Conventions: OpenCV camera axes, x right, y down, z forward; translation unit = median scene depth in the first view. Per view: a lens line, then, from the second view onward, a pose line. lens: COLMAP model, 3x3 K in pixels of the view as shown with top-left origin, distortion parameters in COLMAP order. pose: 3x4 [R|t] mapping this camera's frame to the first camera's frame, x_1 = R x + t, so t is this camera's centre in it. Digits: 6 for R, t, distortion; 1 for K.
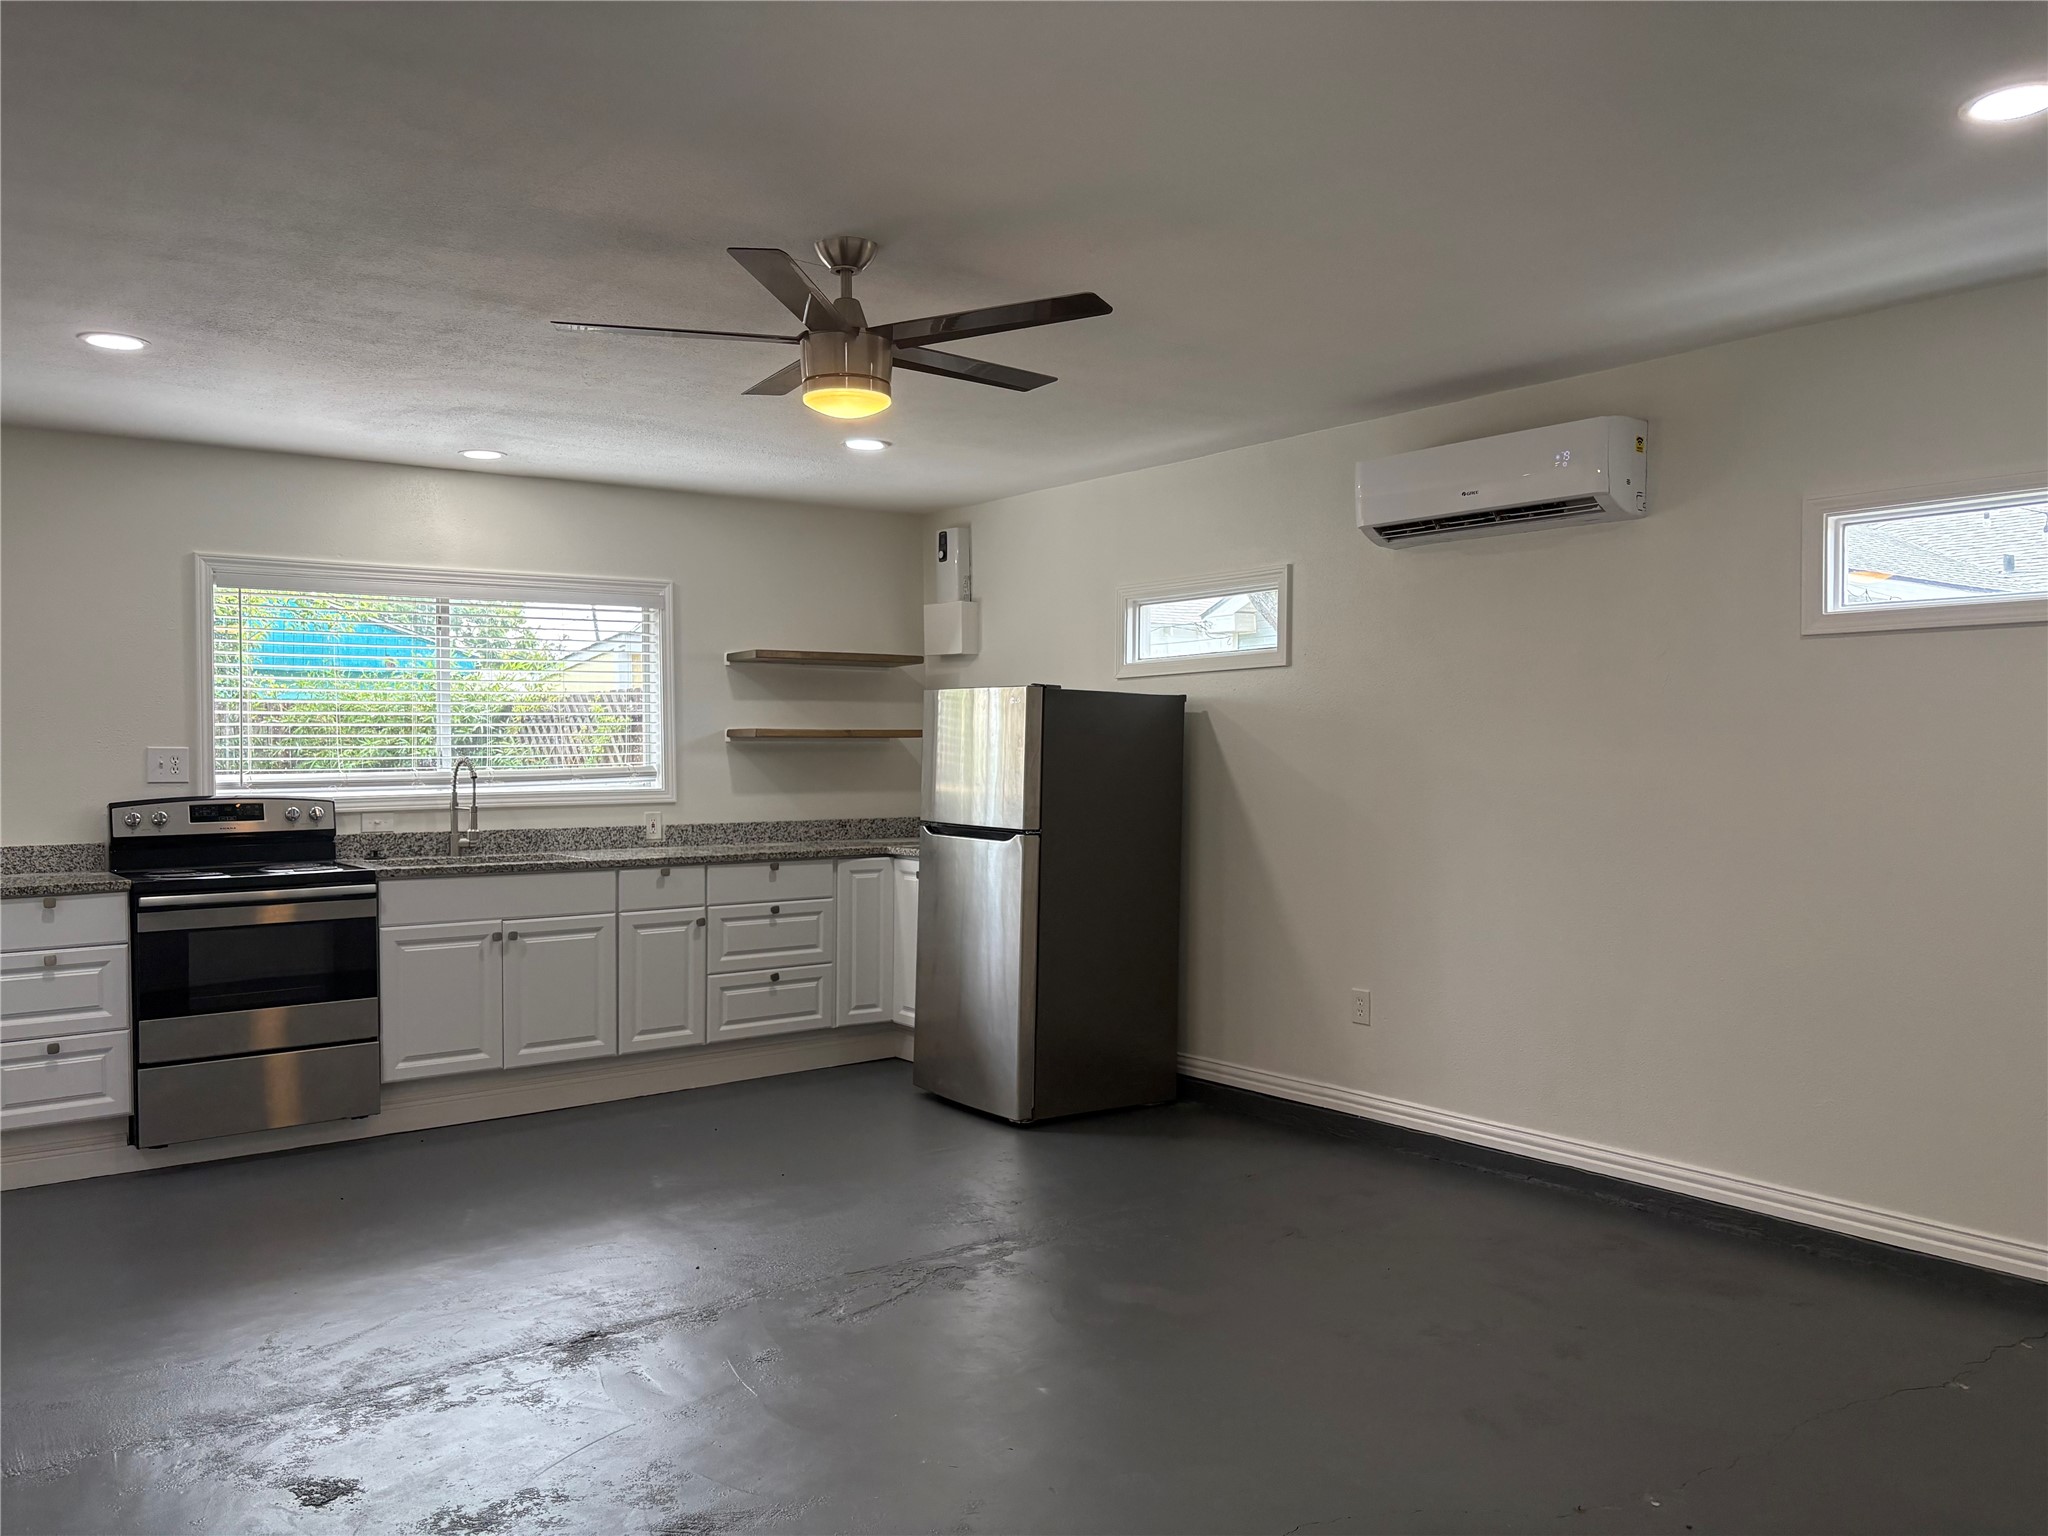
lens RADIAL K [[1538.4, 0, 1110.8], [0, 1538.4, 758.1], [0, 0, 1]] dist [-0.048072, -0.005296]
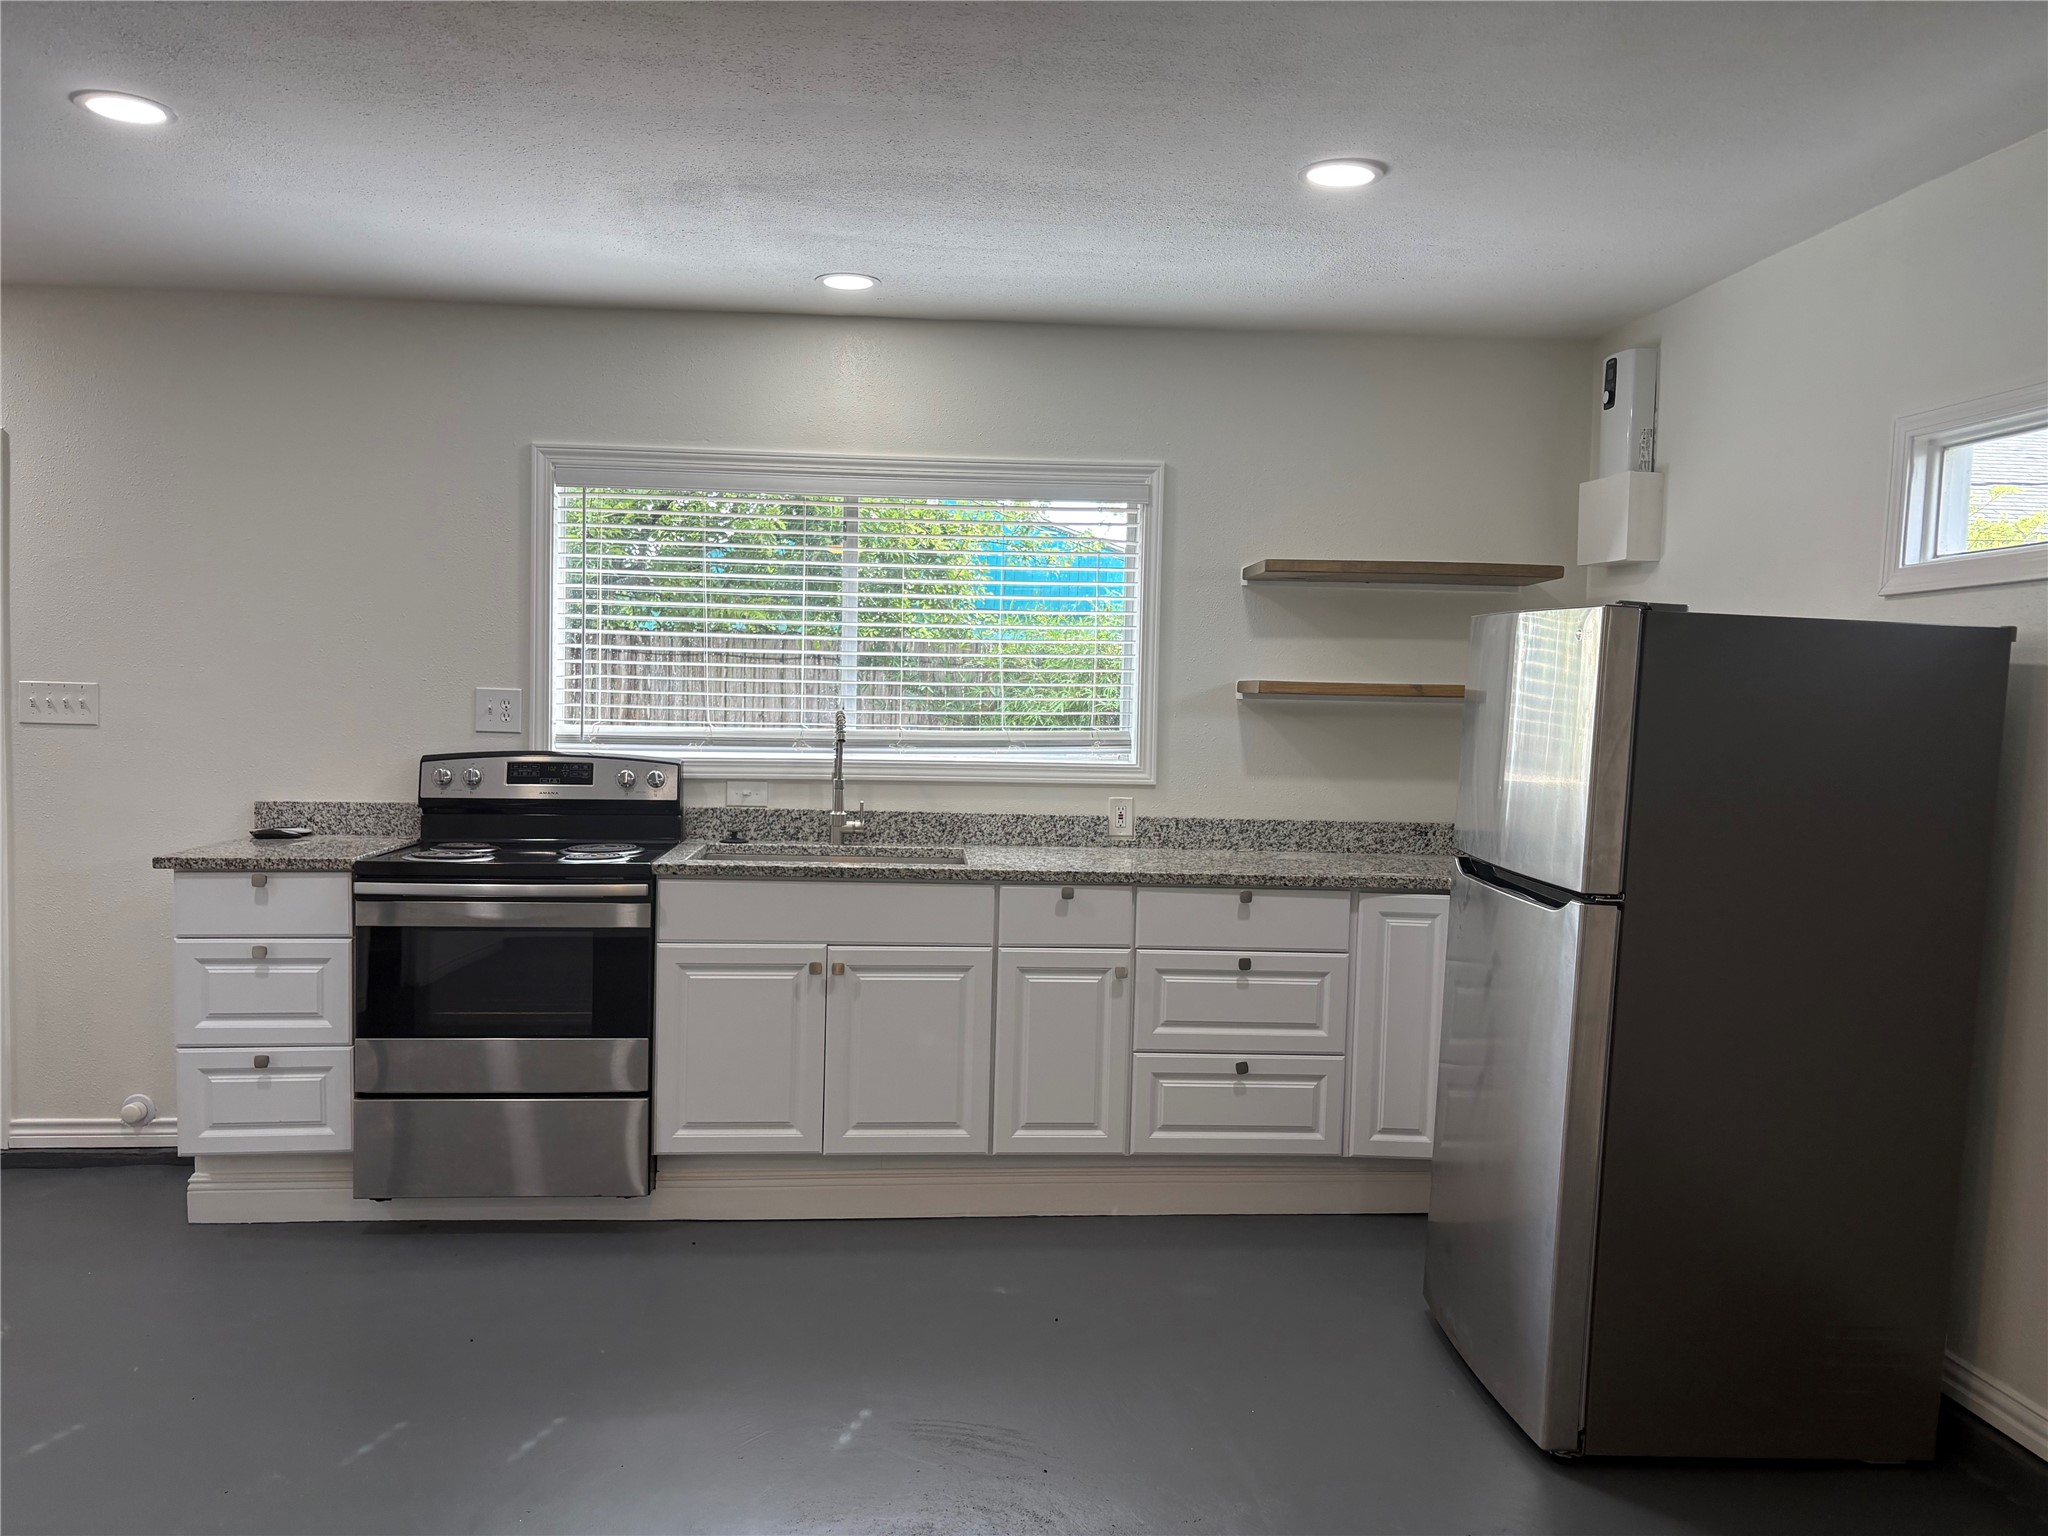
lens RADIAL K [[1544.6, 0, 1023.8], [0, 1544.6, 777.0], [0, 0, 1]] dist [0.055511, -0.119100]
pose [[0.811483, 0.055904, -0.581696, 0.081949], [-0.028712, 0.998026, 0.055861, -0.013275], [0.583670, -0.028629, 0.811486, 0.444441]]
